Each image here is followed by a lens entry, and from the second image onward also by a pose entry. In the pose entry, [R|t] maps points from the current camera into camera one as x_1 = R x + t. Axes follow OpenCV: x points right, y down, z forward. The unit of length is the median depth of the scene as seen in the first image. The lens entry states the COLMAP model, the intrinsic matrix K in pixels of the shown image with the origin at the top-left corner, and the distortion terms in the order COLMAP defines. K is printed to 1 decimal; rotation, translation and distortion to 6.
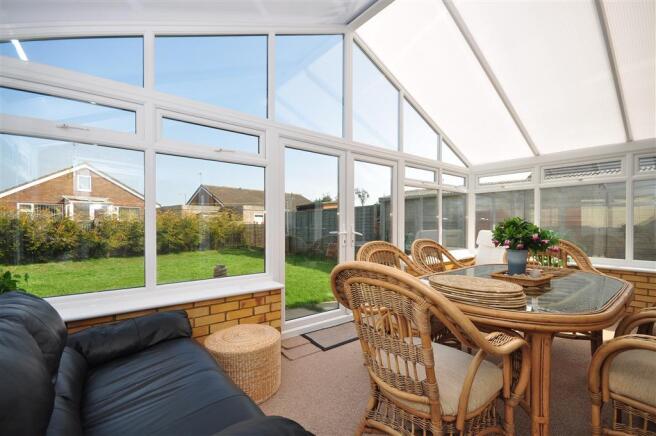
lens RADIAL K [[292.8, 0, 328.0], [0, 292.8, 218.0], [0, 0, 1]] dist [-0.001528, -0.000453]
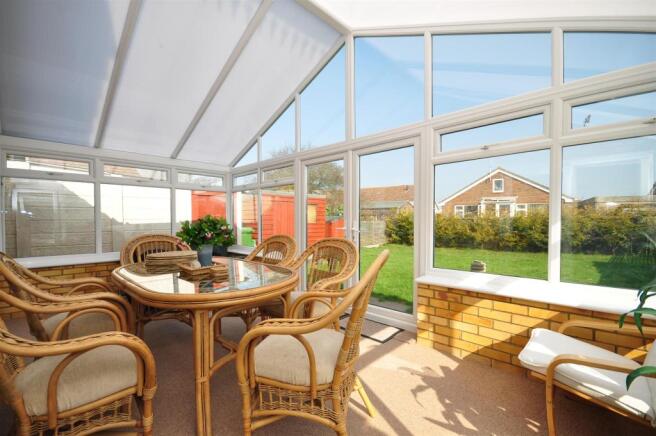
lens RADIAL K [[292.8, 0, 328.0], [0, 292.8, 218.0], [0, 0, 1]] dist [-0.001528, -0.000453]
pose [[0.133722, -0.009135, -0.990977, 0.281405], [0.020922, 0.999761, -0.006392, 0.004859], [0.990798, -0.019878, 0.133881, 0.198442]]
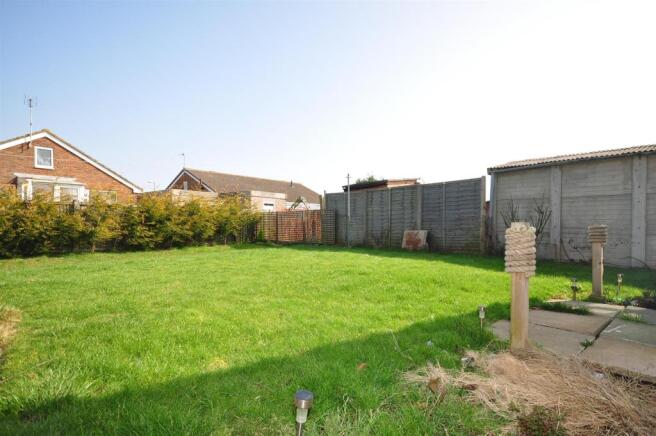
lens RADIAL K [[338.8, 0, 328.0], [0, 338.8, 218.0], [0, 0, 1]] dist [0.004476, 0.000686]
pose [[0.998469, 0.003328, 0.055208, -0.181520], [-0.003548, 0.999986, 0.003881, 0.036758], [-0.055195, -0.004071, 0.998467, 0.101362]]
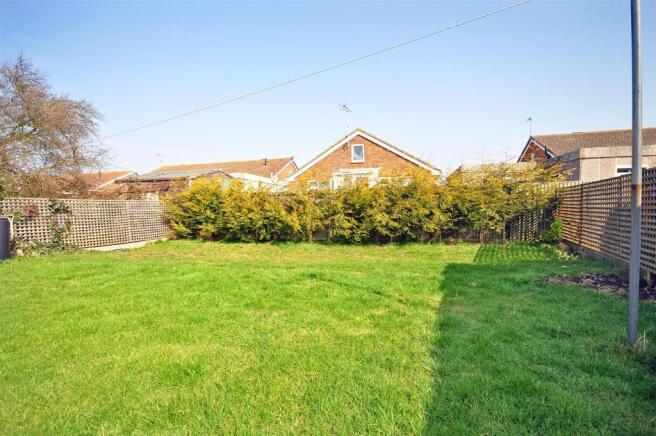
lens RADIAL K [[318.6, 0, 328.0], [0, 318.6, 218.0], [0, 0, 1]] dist [0.000064, 0.000105]
pose [[0.438073, 0.016603, -0.898786, -0.028106], [0.035625, 0.998723, 0.035813, 0.042381], [0.898233, -0.047708, 0.436922, 0.599585]]
